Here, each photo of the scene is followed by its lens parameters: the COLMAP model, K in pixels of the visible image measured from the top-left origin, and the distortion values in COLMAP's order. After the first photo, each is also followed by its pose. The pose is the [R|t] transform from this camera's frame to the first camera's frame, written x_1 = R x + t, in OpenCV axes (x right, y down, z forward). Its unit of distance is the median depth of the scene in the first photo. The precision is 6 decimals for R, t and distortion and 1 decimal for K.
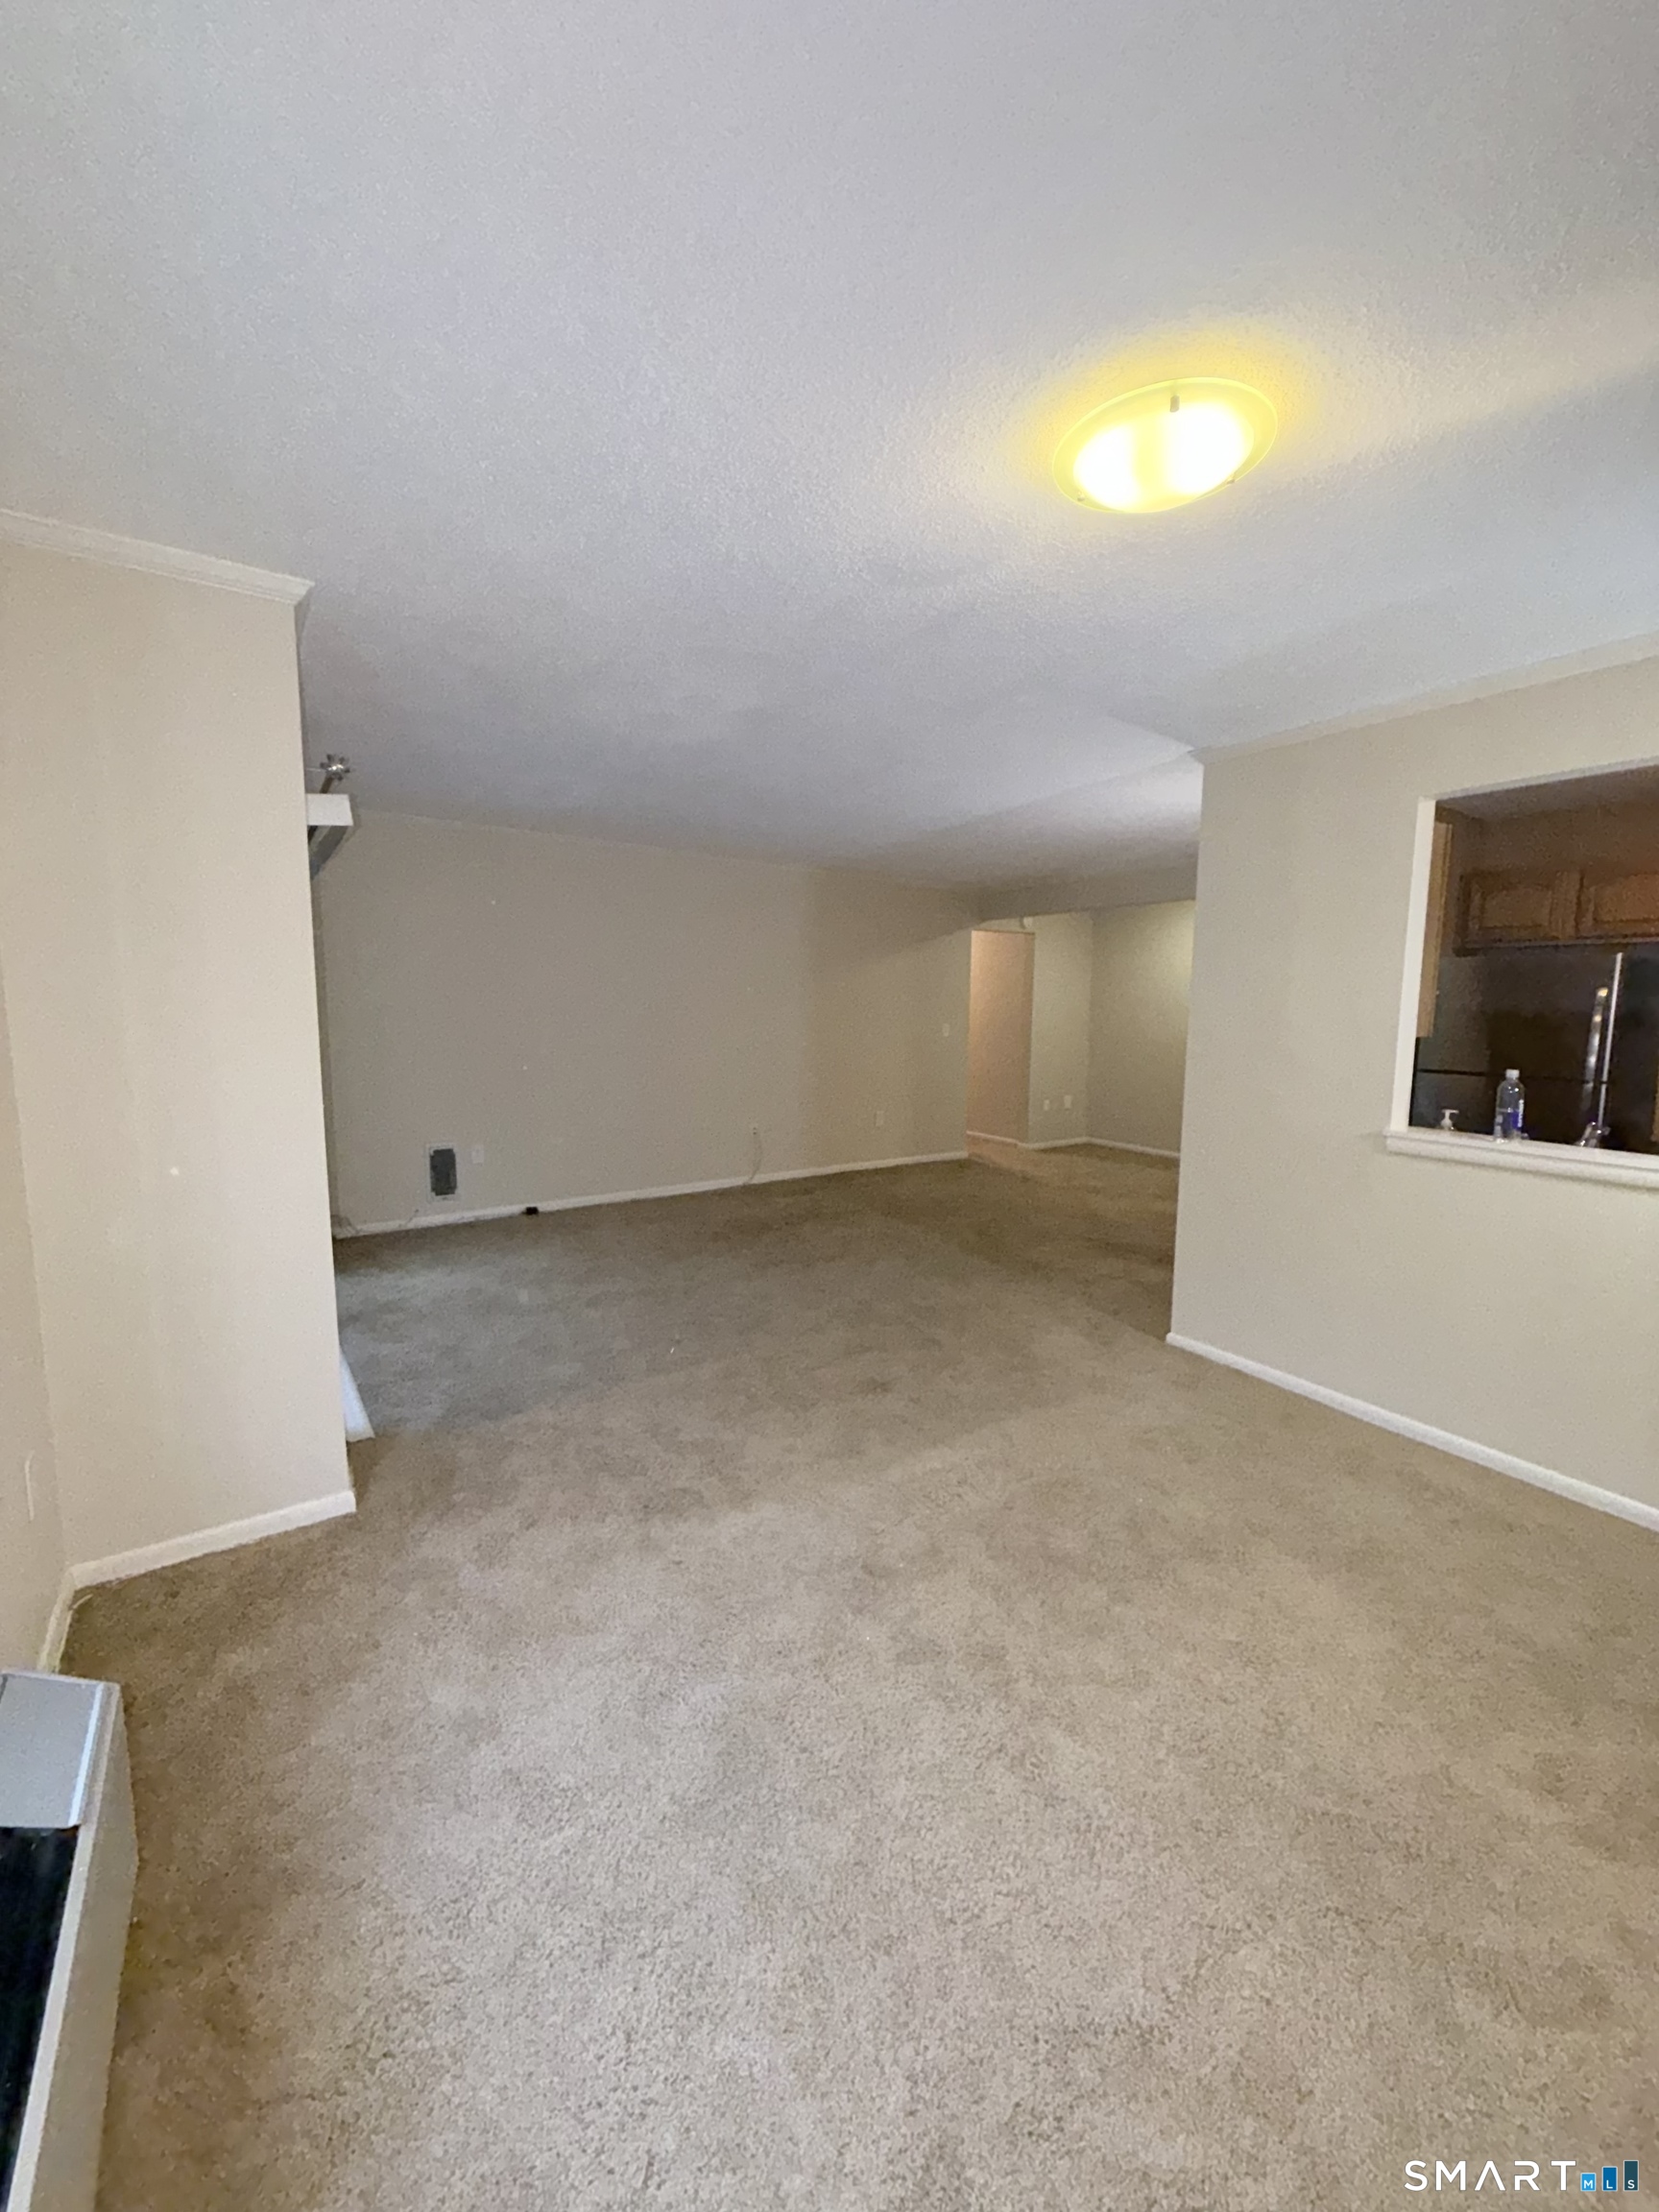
lens RADIAL K [[895.2, 0, 828.8], [0, 895.2, 1106.2], [0, 0, 1]] dist [0.000278, -0.000192]
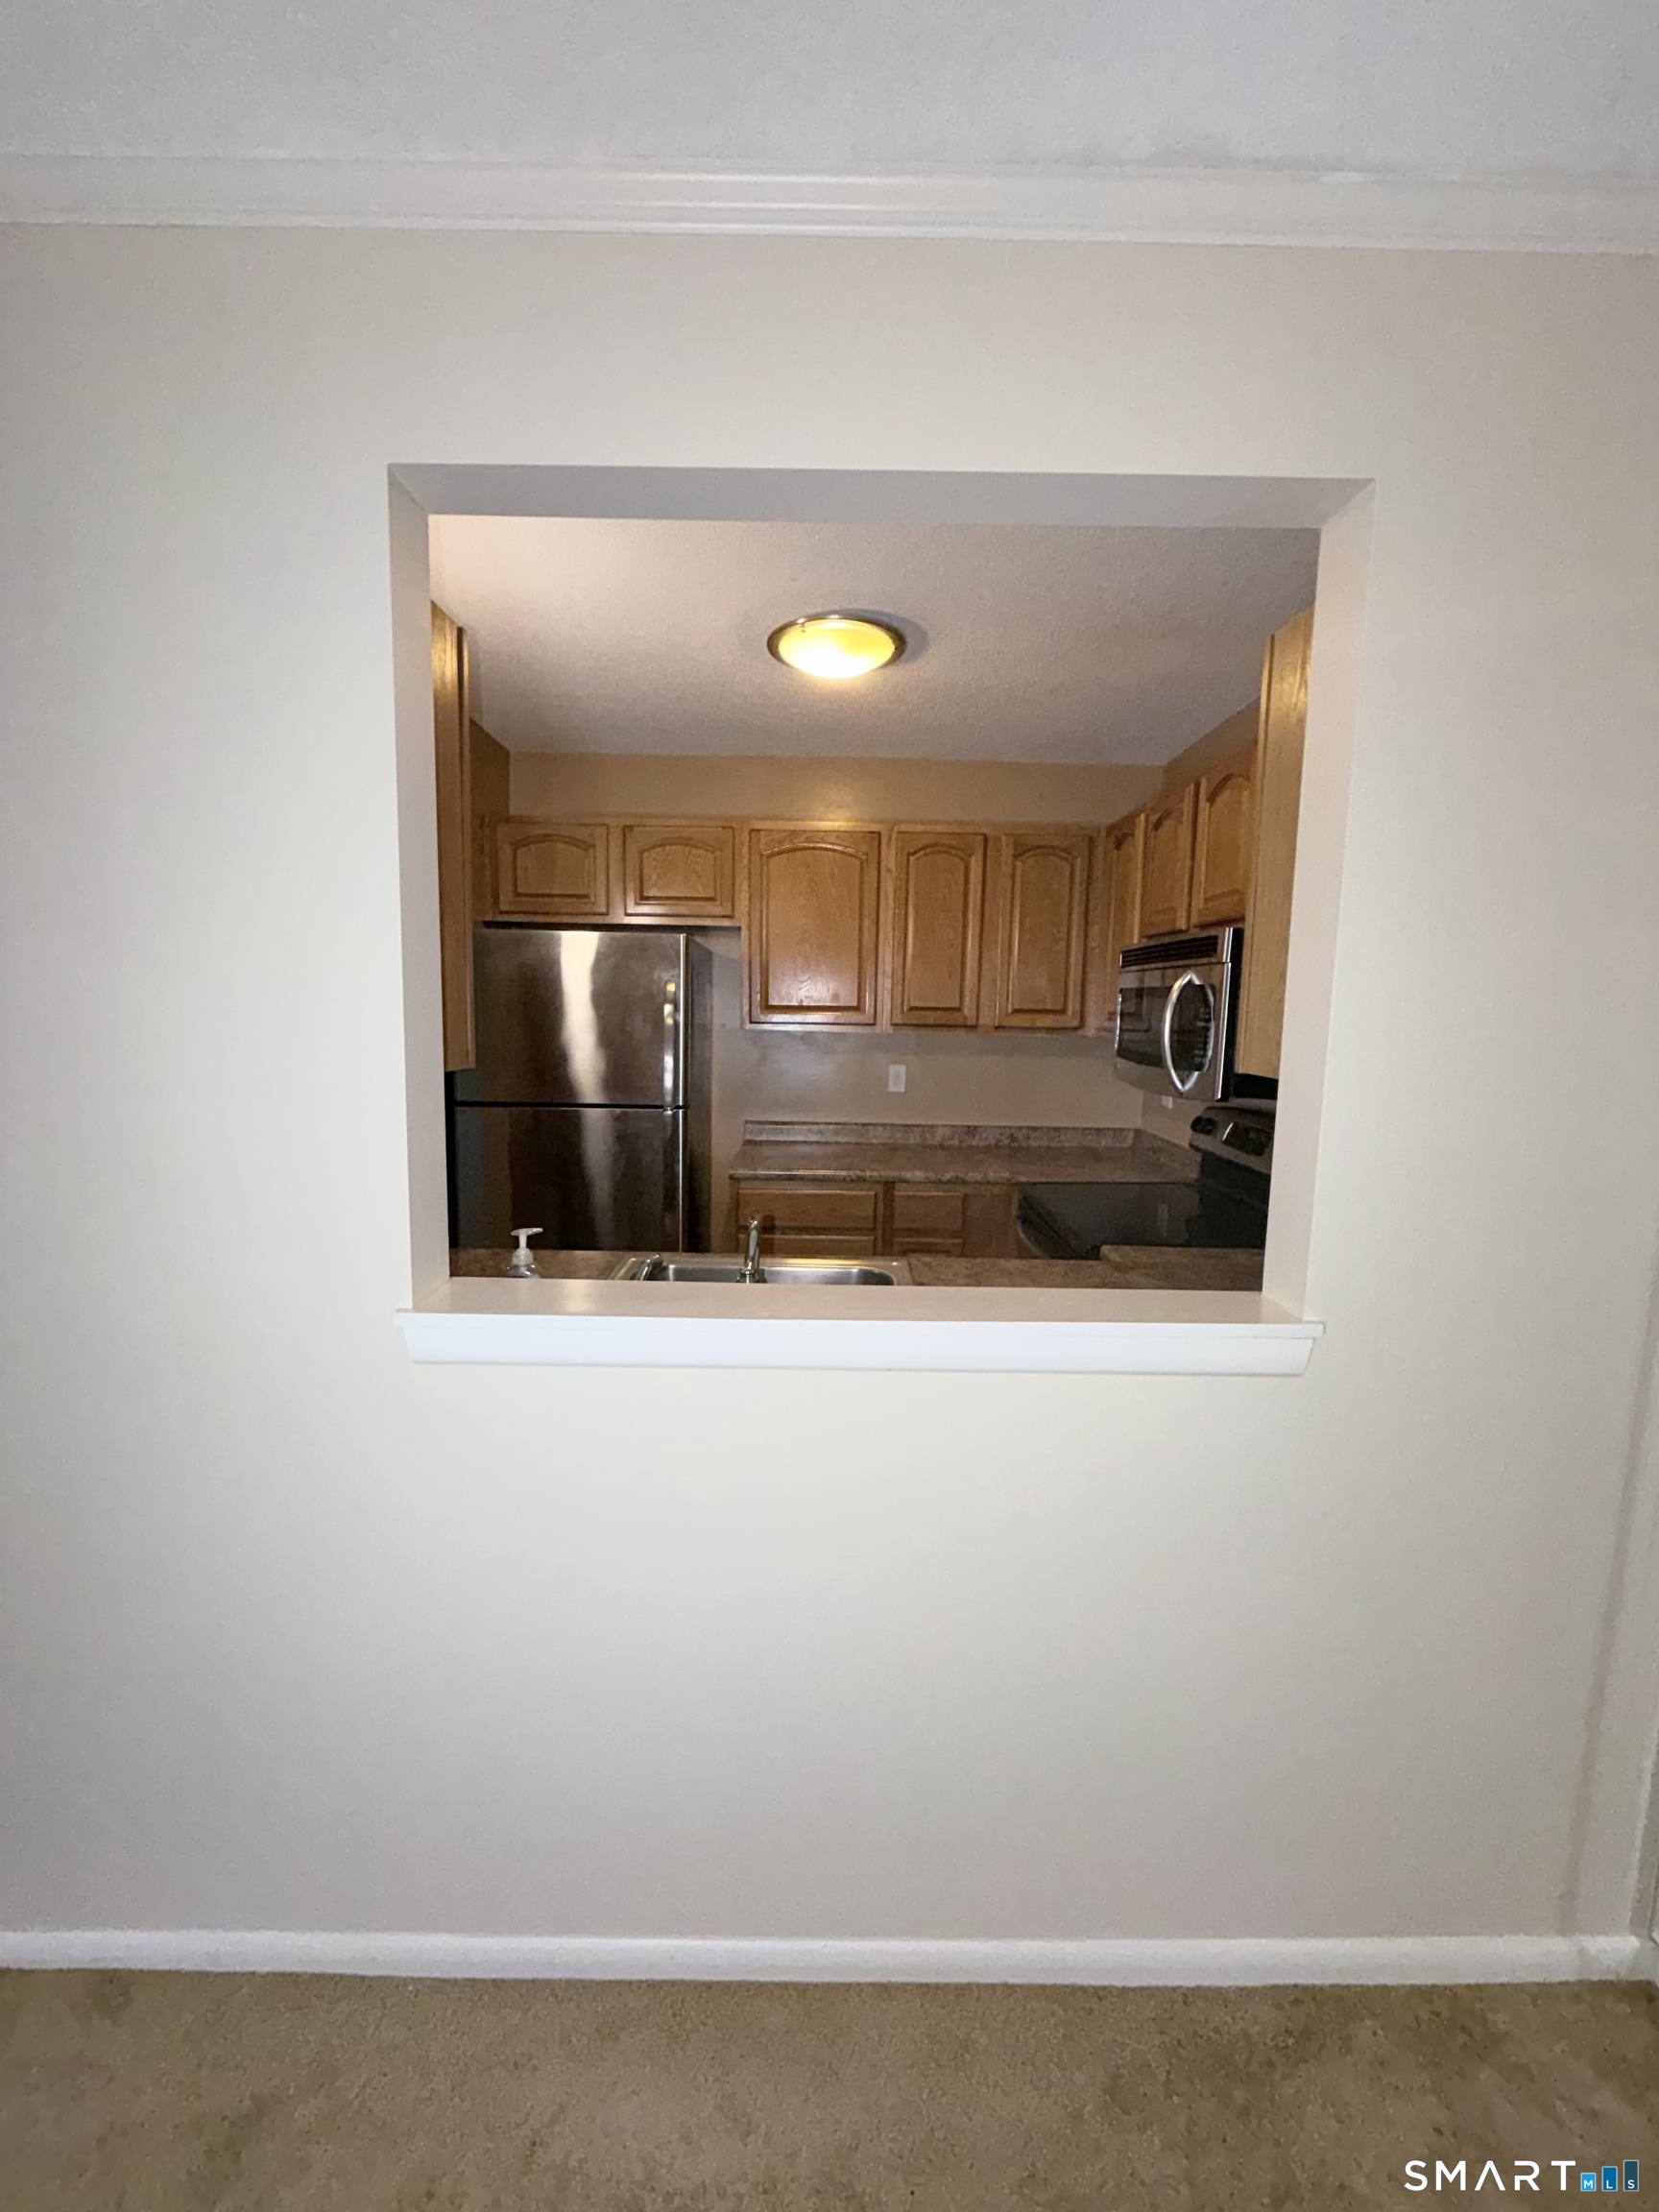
lens RADIAL K [[895.2, 0, 831.1], [0, 895.2, 1101.4], [0, 0, 1]] dist [0.000278, -0.000192]
pose [[0.554009, -0.085637, 0.828094, 0.322321], [0.082507, 0.995446, 0.047744, -0.057708], [-0.828412, 0.041873, 0.558552, 0.486533]]
